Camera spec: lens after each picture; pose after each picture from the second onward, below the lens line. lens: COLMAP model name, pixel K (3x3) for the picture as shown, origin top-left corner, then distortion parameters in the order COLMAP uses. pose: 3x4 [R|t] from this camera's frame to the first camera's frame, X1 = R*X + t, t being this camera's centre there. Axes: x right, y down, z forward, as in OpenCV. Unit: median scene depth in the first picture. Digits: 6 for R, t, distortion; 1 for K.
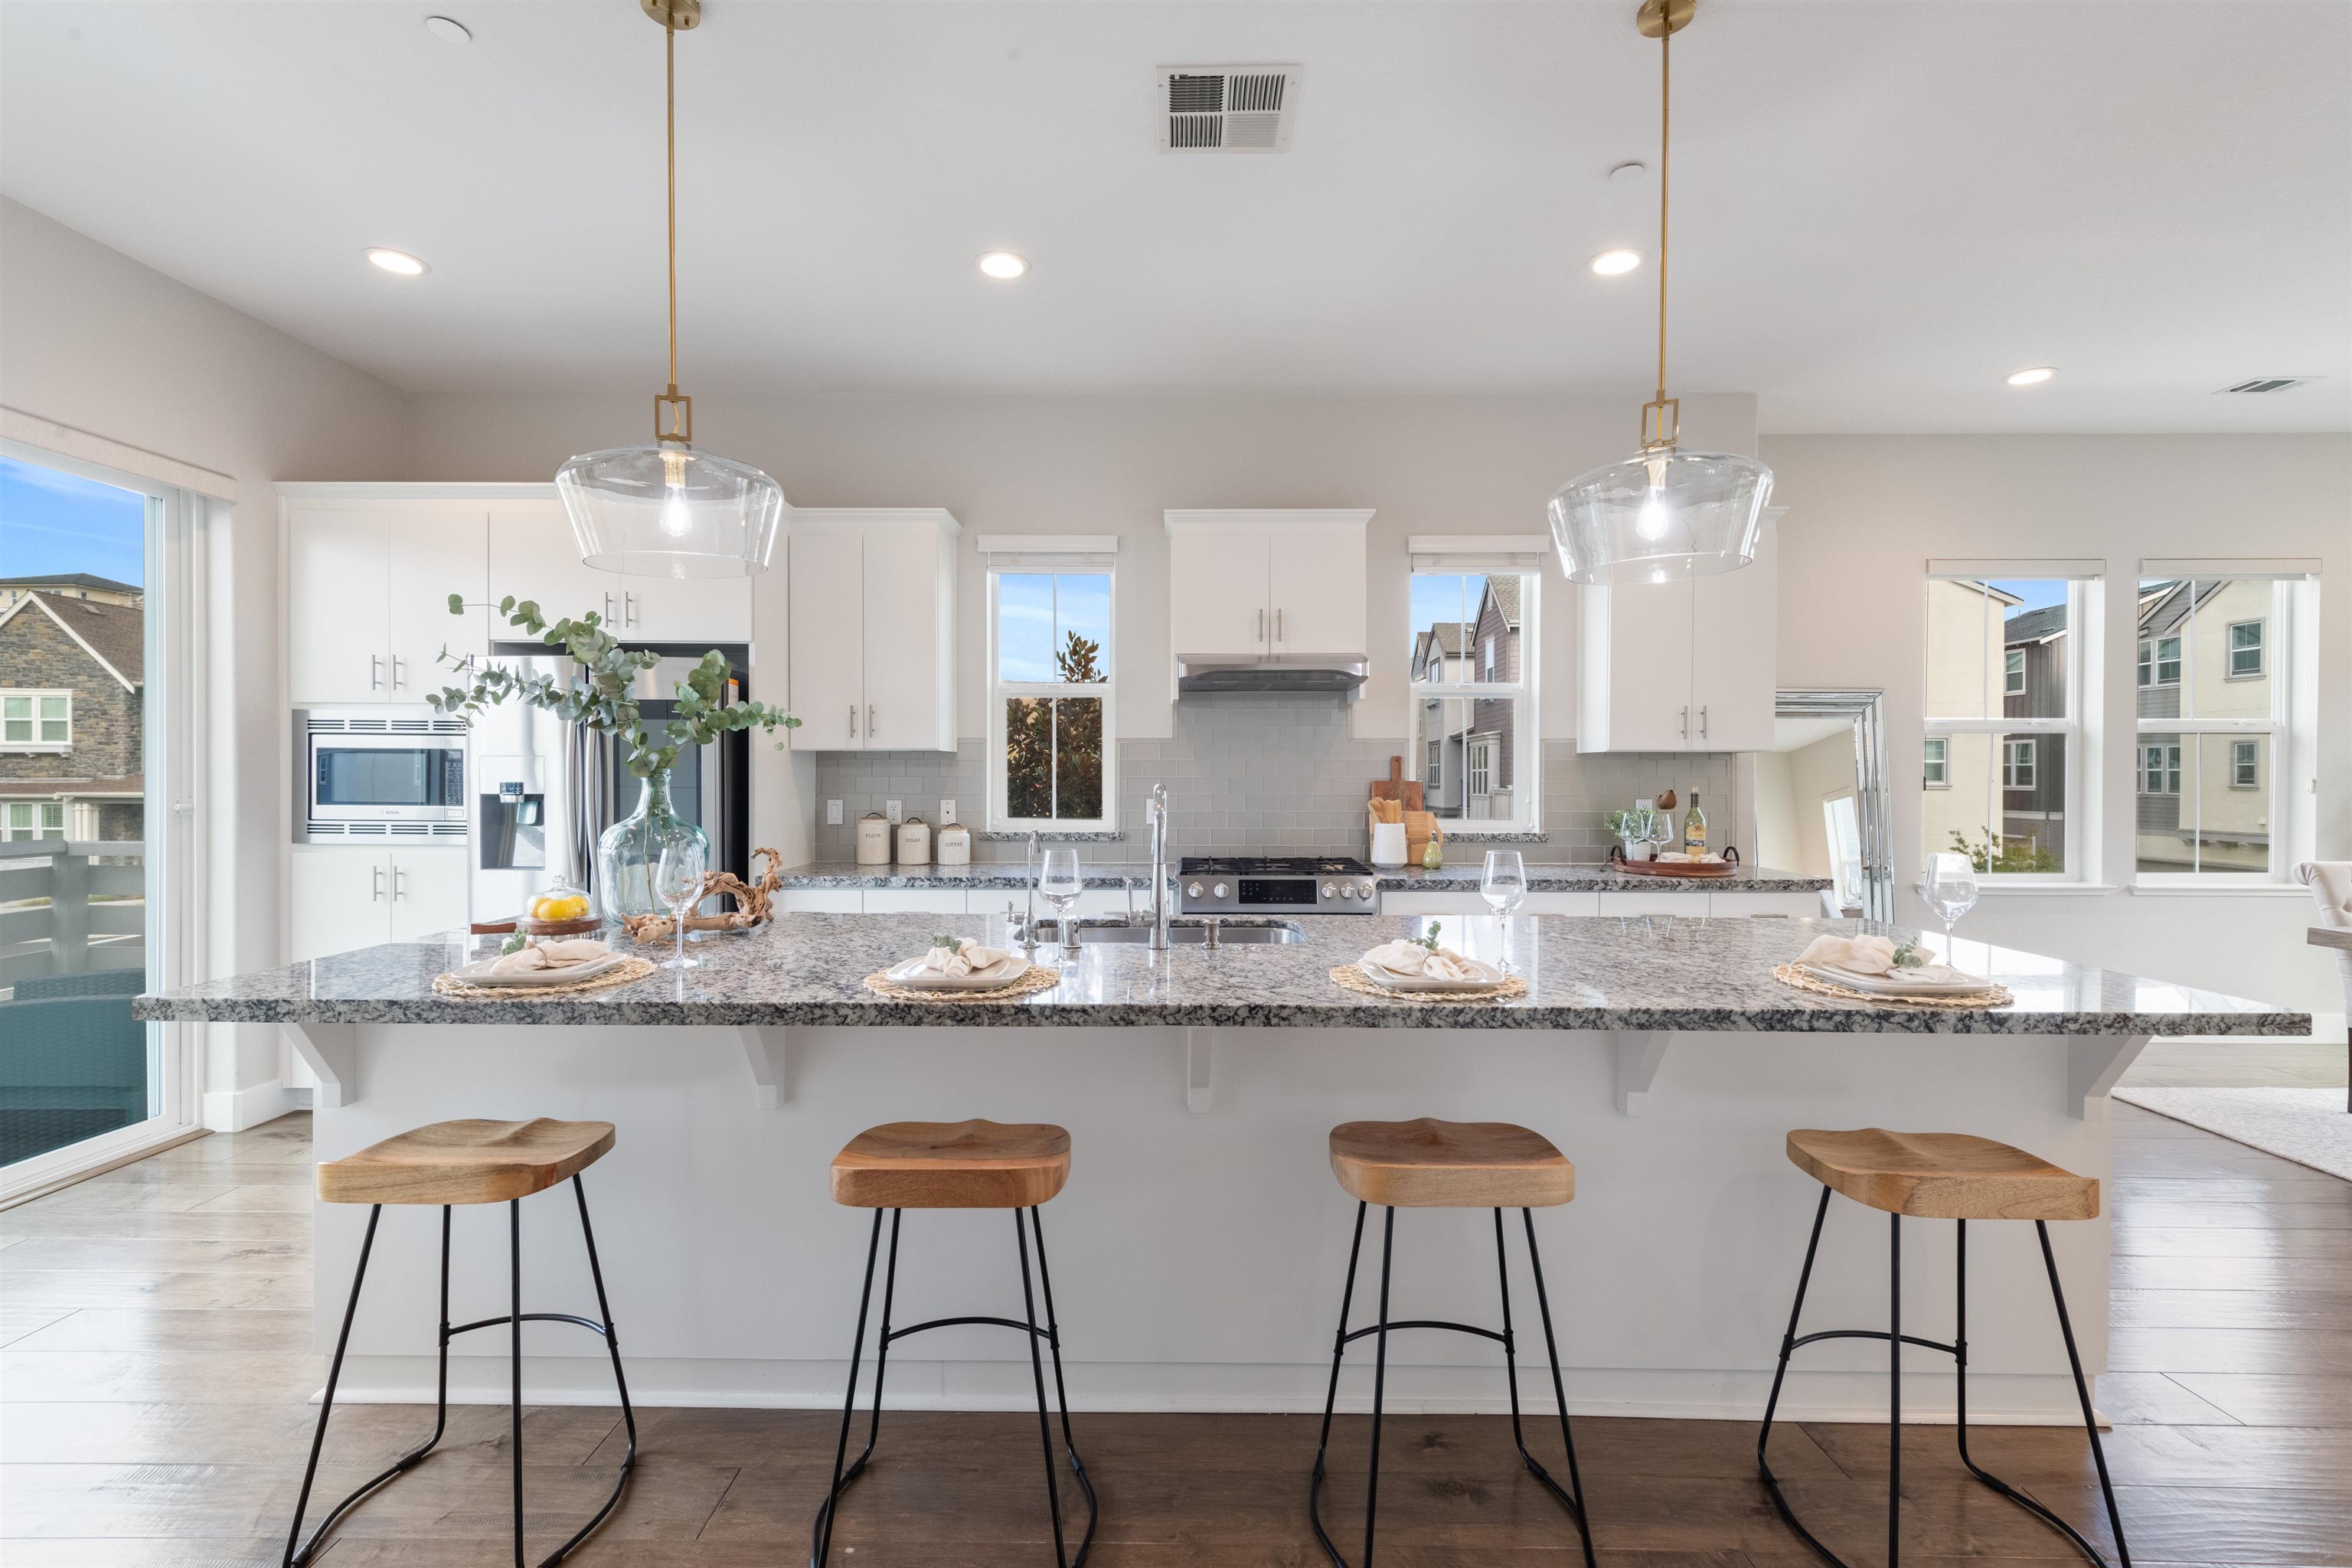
lens RADIAL K [[1029.5, 0, 1180.9], [0, 1029.5, 781.4], [0, 0, 1]] dist [-0.000451, 0.000053]
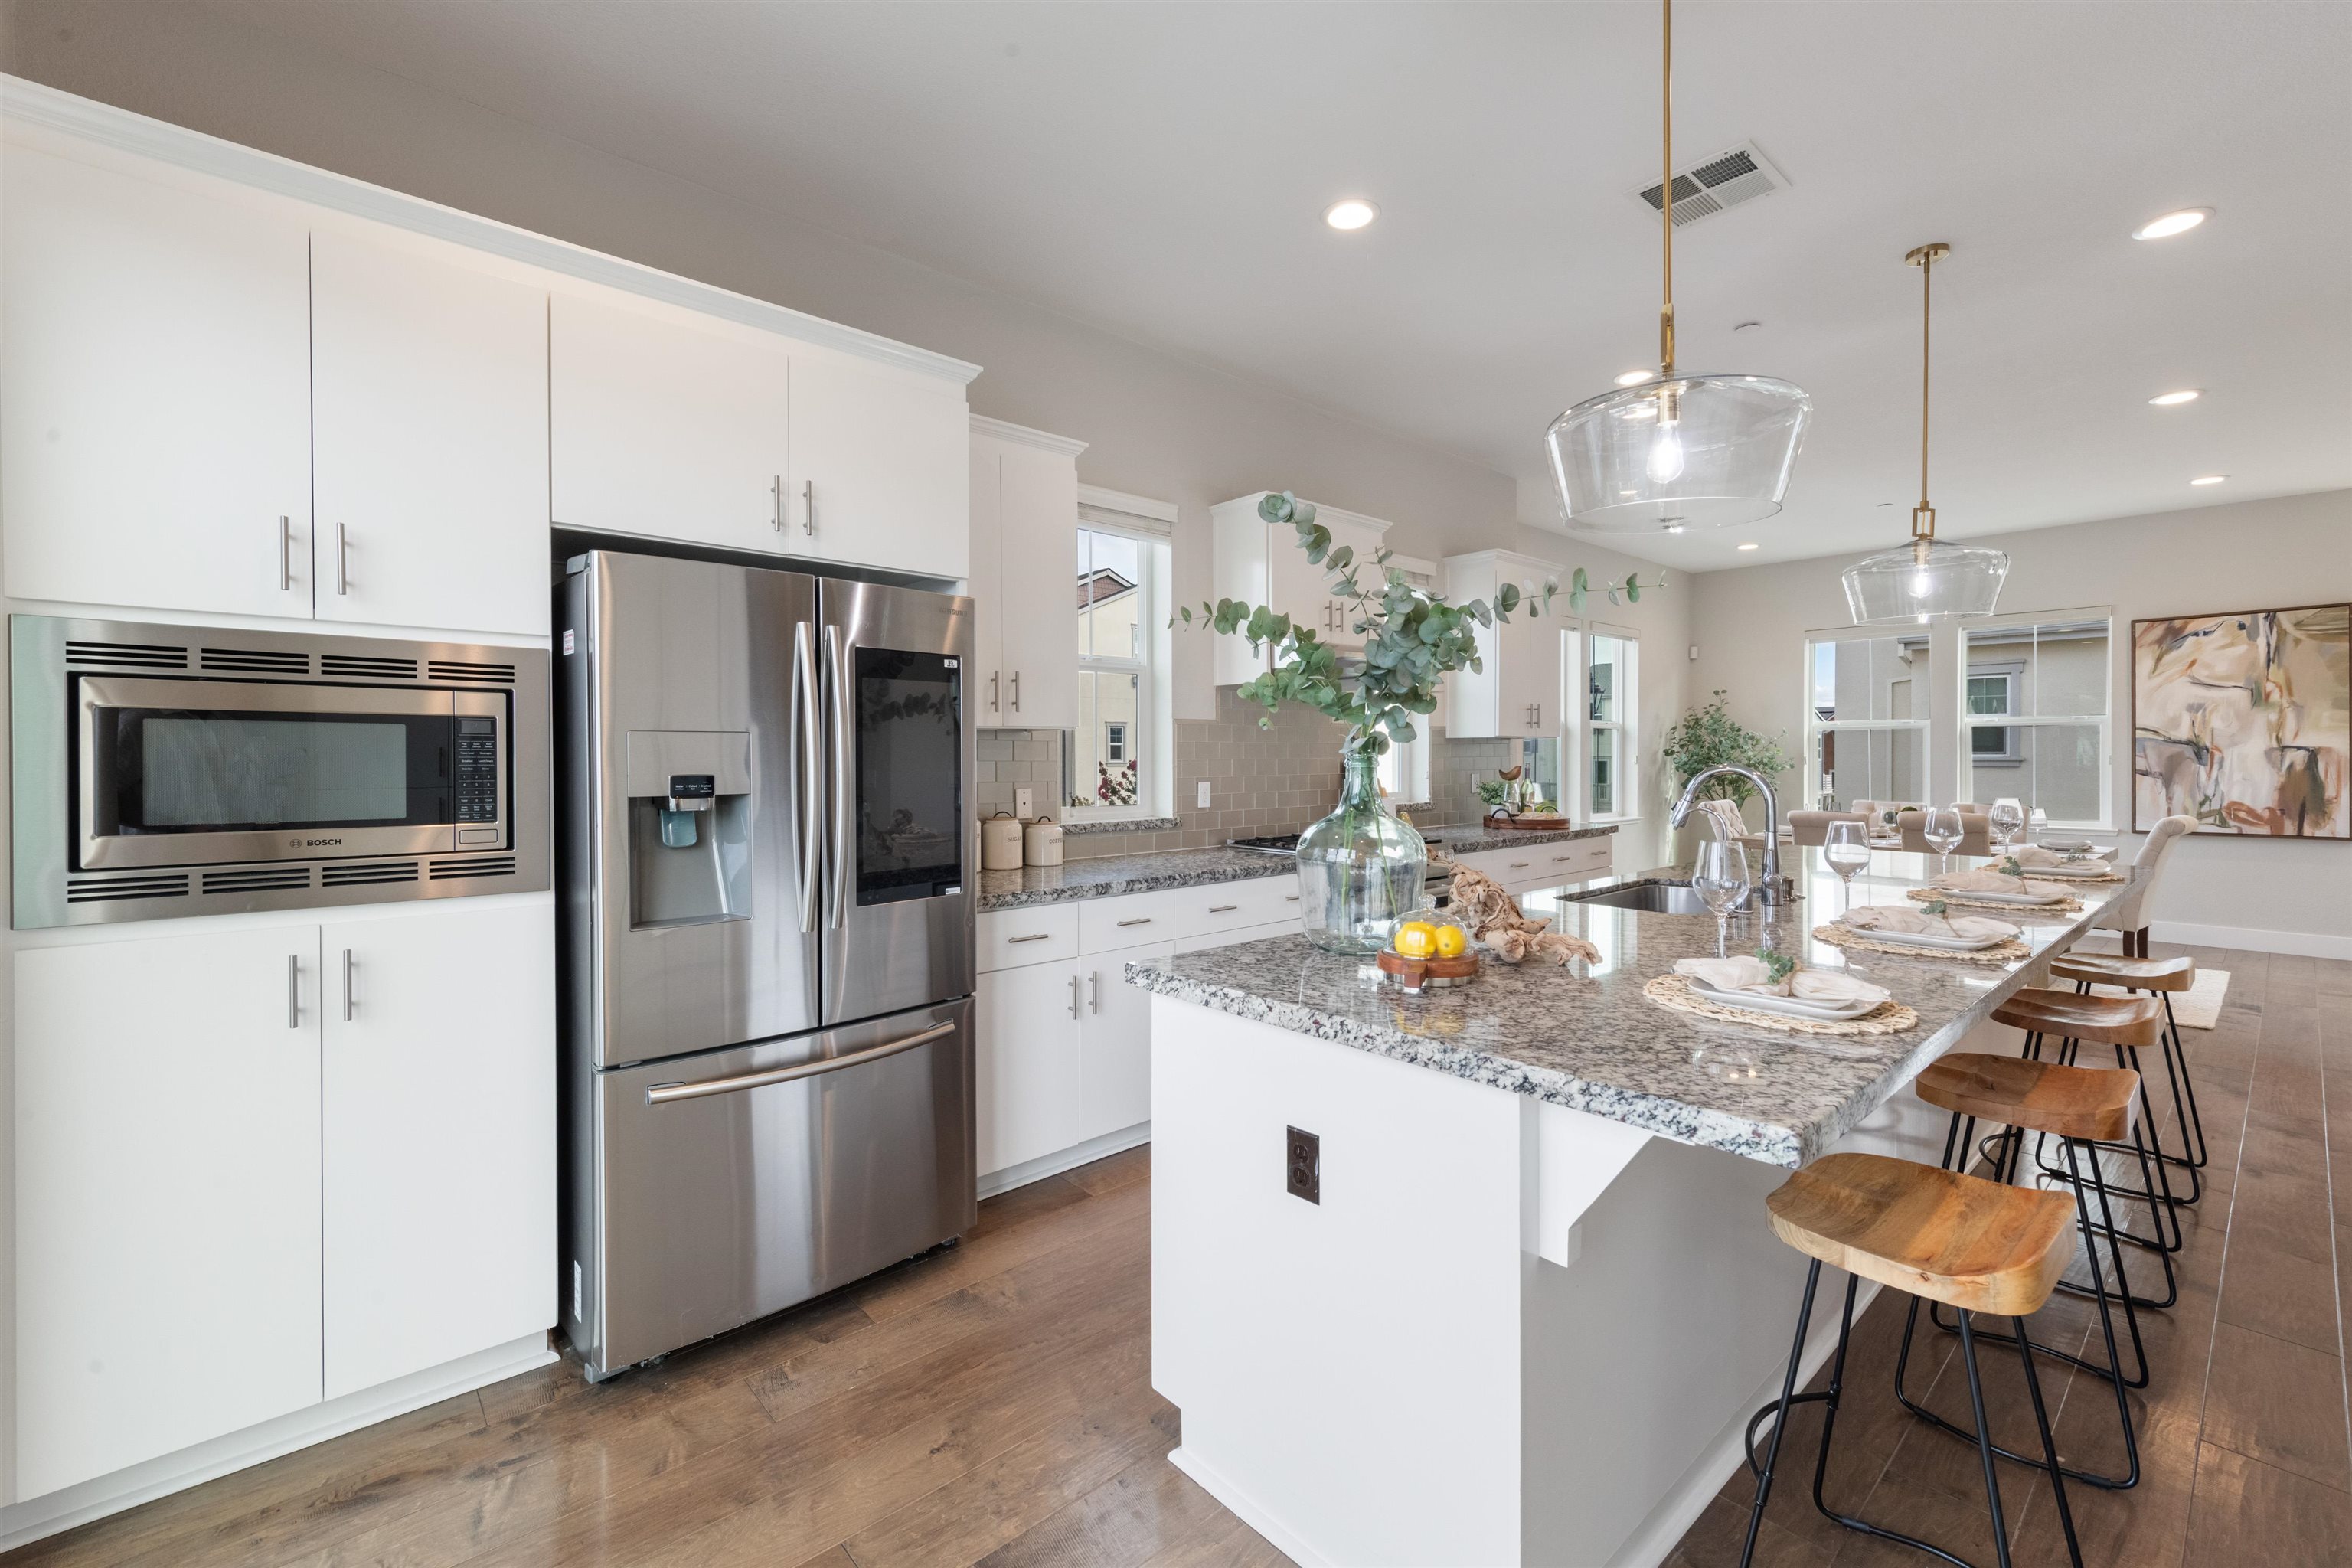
lens RADIAL K [[986.9, 0, 1162.5], [0, 986.9, 765.0], [0, 0, 1]] dist [0.004174, 0.000089]
pose [[0.746889, -0.010671, 0.664863, -0.778058], [0.010885, 0.999933, 0.003821, -0.004127], [-0.664860, 0.004383, 0.746955, 0.380051]]
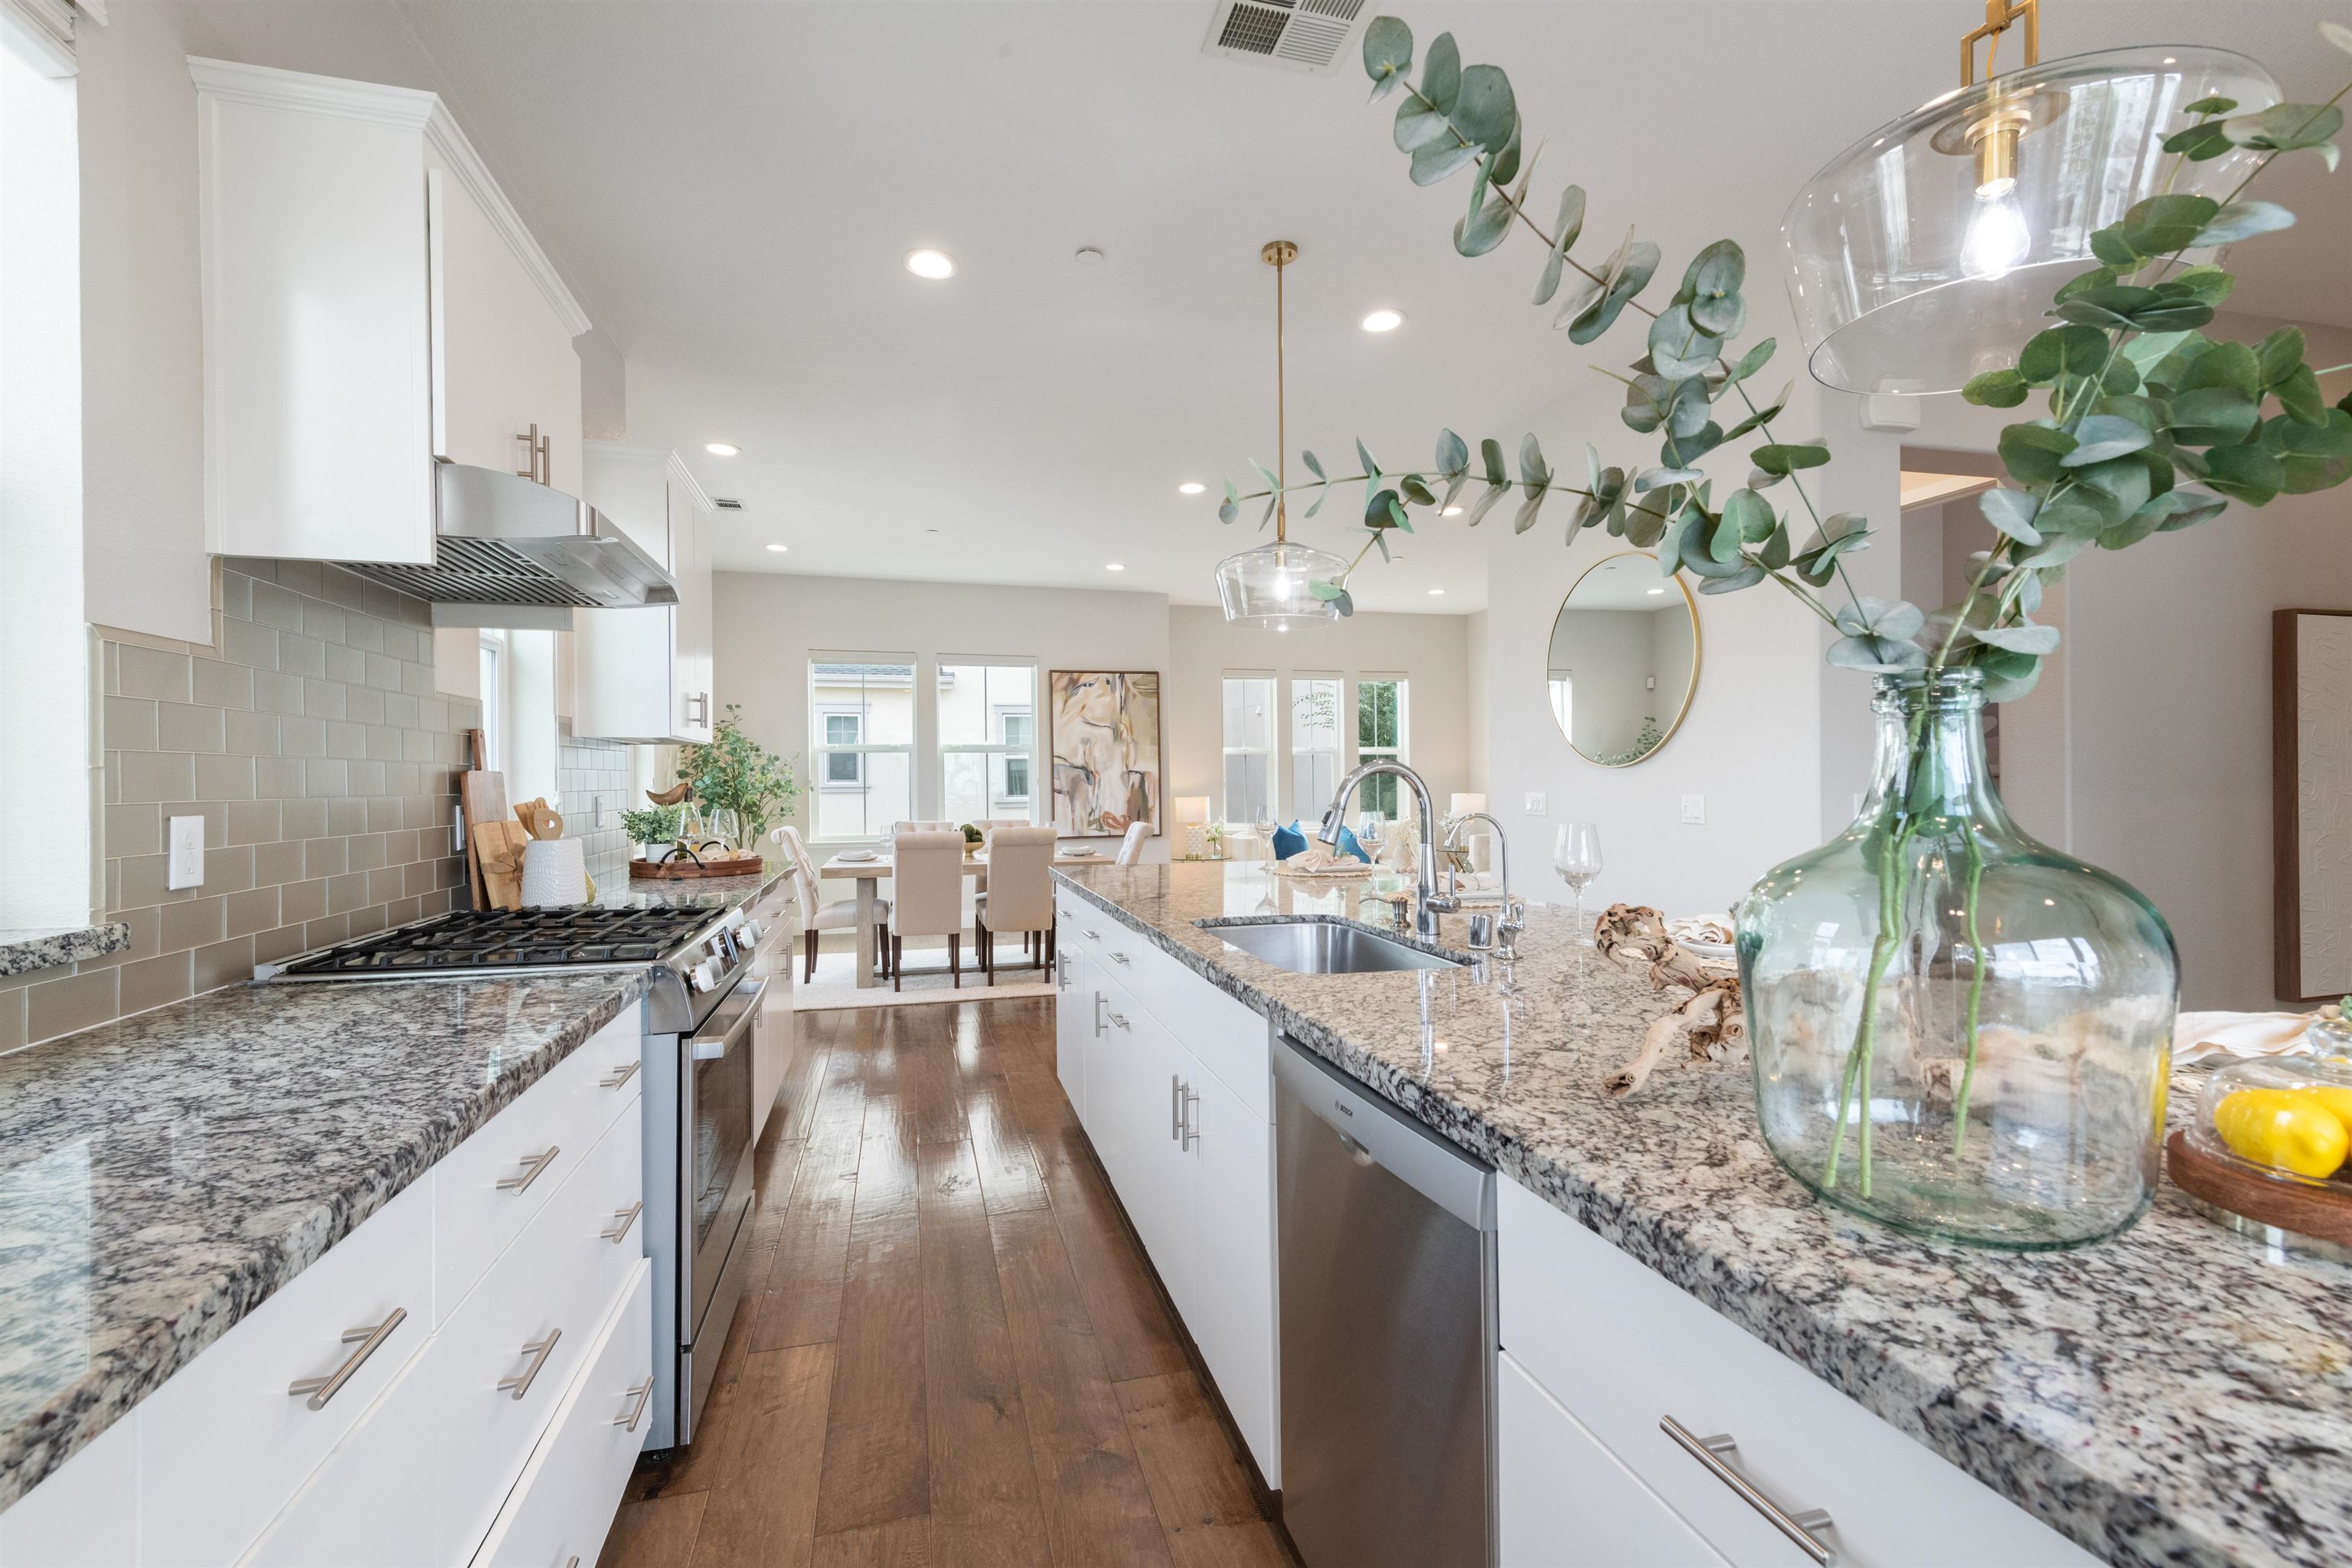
lens RADIAL K [[986.9, 0, 1171.6], [0, 986.9, 785.5], [0, 0, 1]] dist [0.004174, 0.000089]
pose [[-0.256114, -0.004230, 0.966637, -0.505197], [0.012808, 0.999888, 0.007769, 0.008797], [-0.966562, 0.014371, -0.256031, 0.869864]]
